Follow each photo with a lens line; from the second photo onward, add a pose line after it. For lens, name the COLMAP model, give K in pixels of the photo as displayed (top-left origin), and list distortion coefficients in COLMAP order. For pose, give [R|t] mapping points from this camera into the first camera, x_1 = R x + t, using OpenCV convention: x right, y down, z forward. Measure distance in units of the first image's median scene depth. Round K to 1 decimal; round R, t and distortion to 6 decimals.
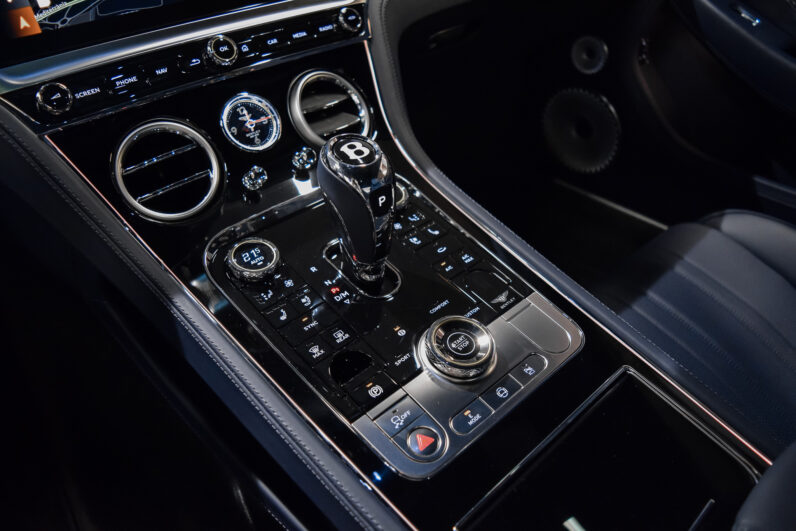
lens RADIAL K [[623.4, 0, 396.1], [0, 623.4, 267.6], [0, 0, 1]] dist [-0.099009, 0.029080]
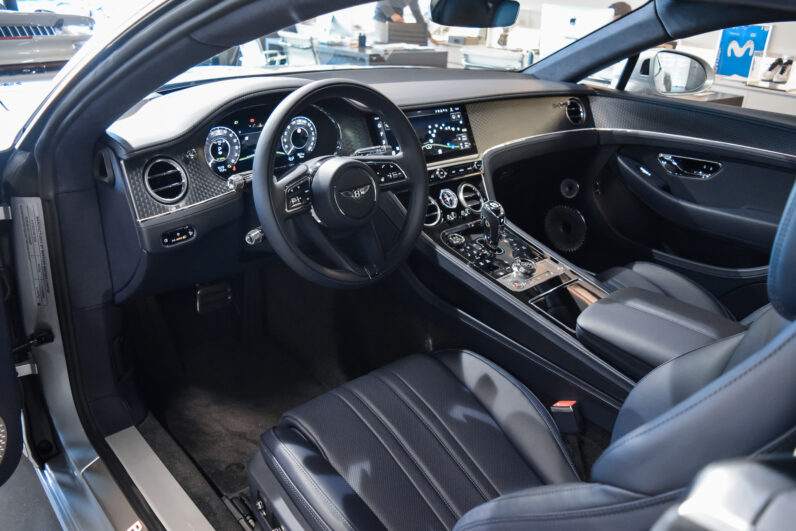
lens RADIAL K [[623.4, 0, 393.4], [0, 623.4, 264.7], [0, 0, 1]] dist [-0.099009, 0.029080]
pose [[0.998506, 0.054308, 0.006044, -0.546036], [-0.051673, 0.974403, -0.218788, 0.785642], [-0.017772, 0.218149, 0.975754, -1.931535]]
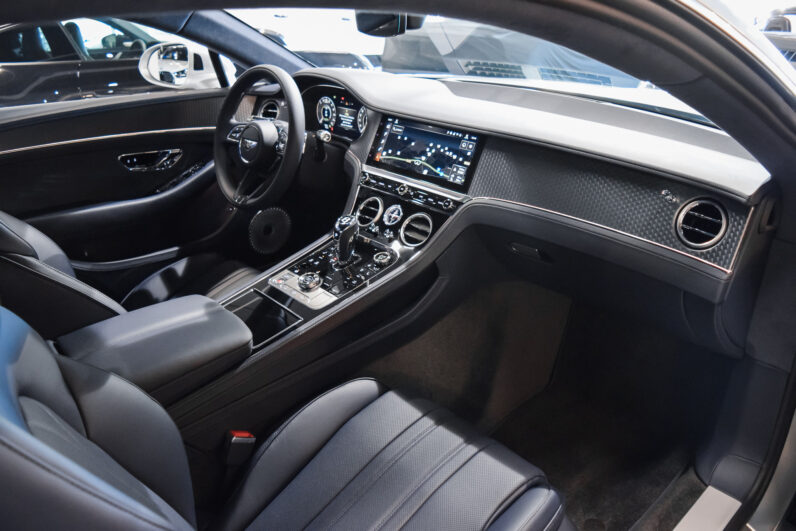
lens RADIAL K [[623.4, 0, 395.1], [0, 623.4, 262.4], [0, 0, 1]] dist [-0.099009, 0.029080]
pose [[-0.011820, 0.413437, -0.910456, 2.647201], [-0.595266, 0.728691, 0.338626, -1.142722], [0.803442, 0.545966, 0.237492, 0.517865]]
